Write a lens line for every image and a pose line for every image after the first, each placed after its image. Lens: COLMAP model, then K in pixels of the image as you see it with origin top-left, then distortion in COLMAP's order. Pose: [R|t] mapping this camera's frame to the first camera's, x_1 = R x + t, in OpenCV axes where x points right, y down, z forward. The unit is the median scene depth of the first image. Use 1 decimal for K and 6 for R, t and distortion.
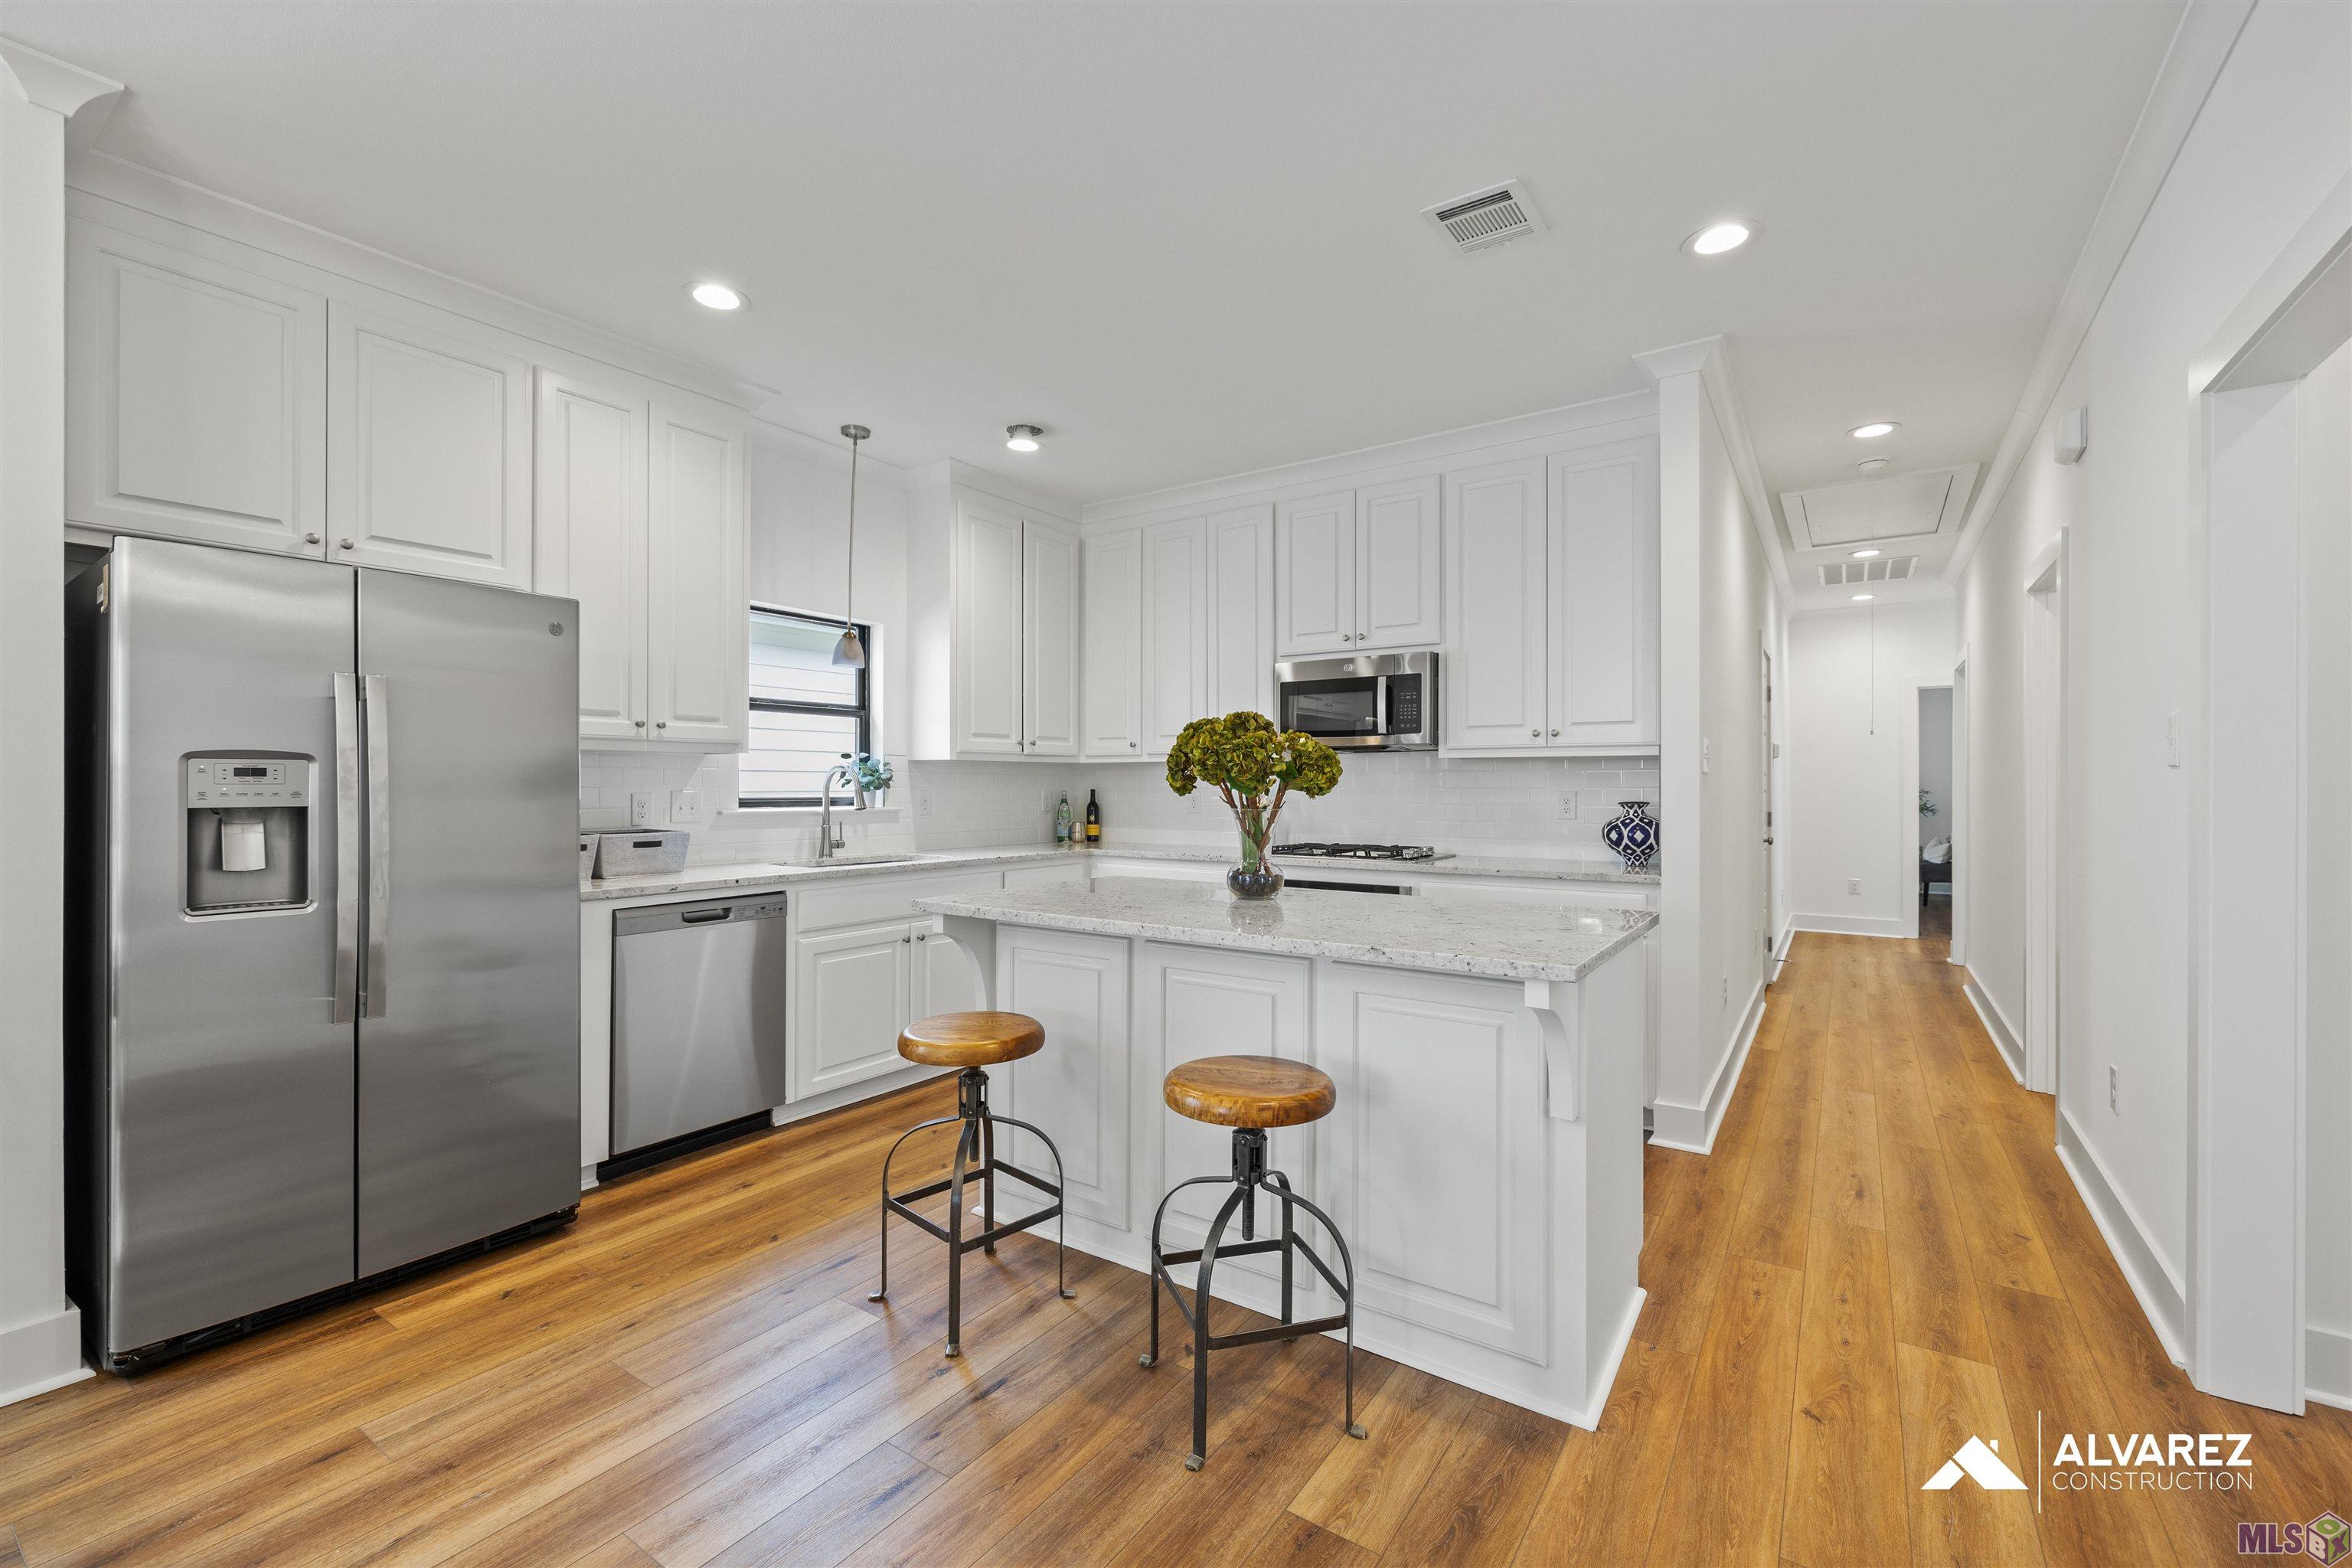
lens RADIAL K [[990.8, 0, 1153.1], [0, 990.8, 780.2], [0, 0, 1]] dist [0.002278, -0.000185]
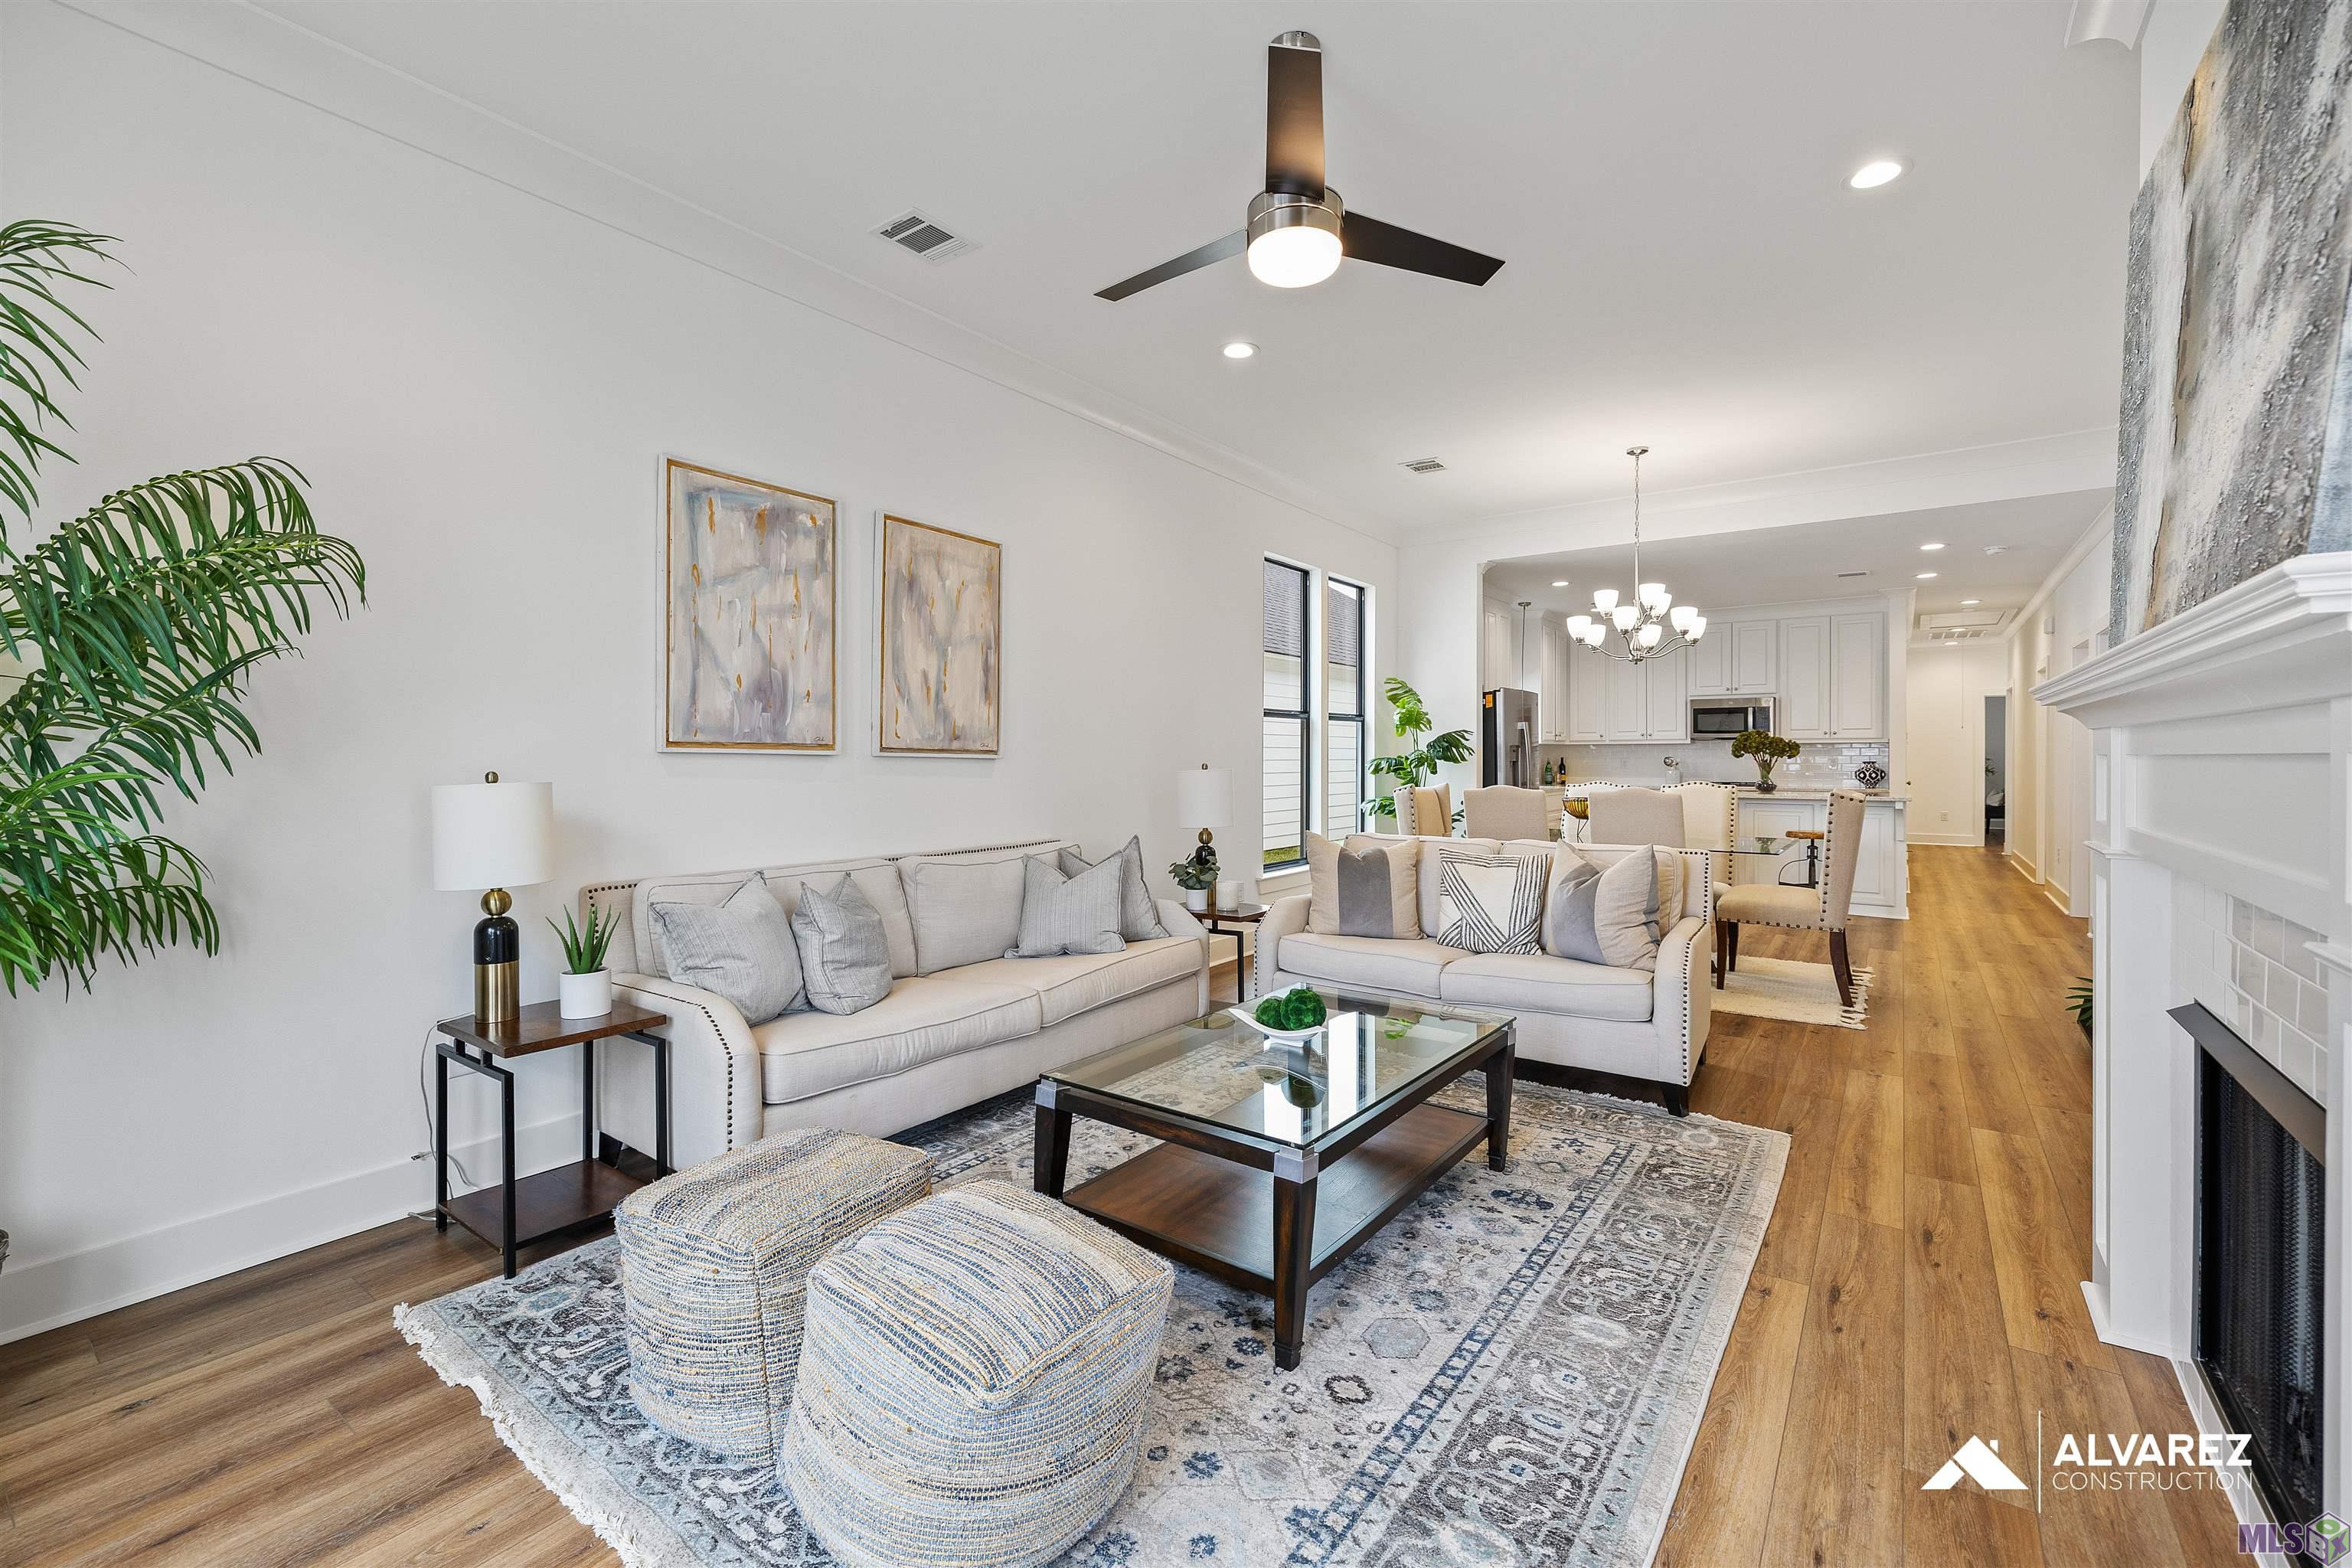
lens RADIAL K [[990.8, 0, 1197.2], [0, 990.8, 774.1], [0, 0, 1]] dist [0.002278, -0.000185]
pose [[0.999962, -0.006420, -0.005982, -0.567050], [0.006482, 0.999924, 0.010445, 0.008166], [0.005915, -0.010484, 0.999928, -0.705976]]
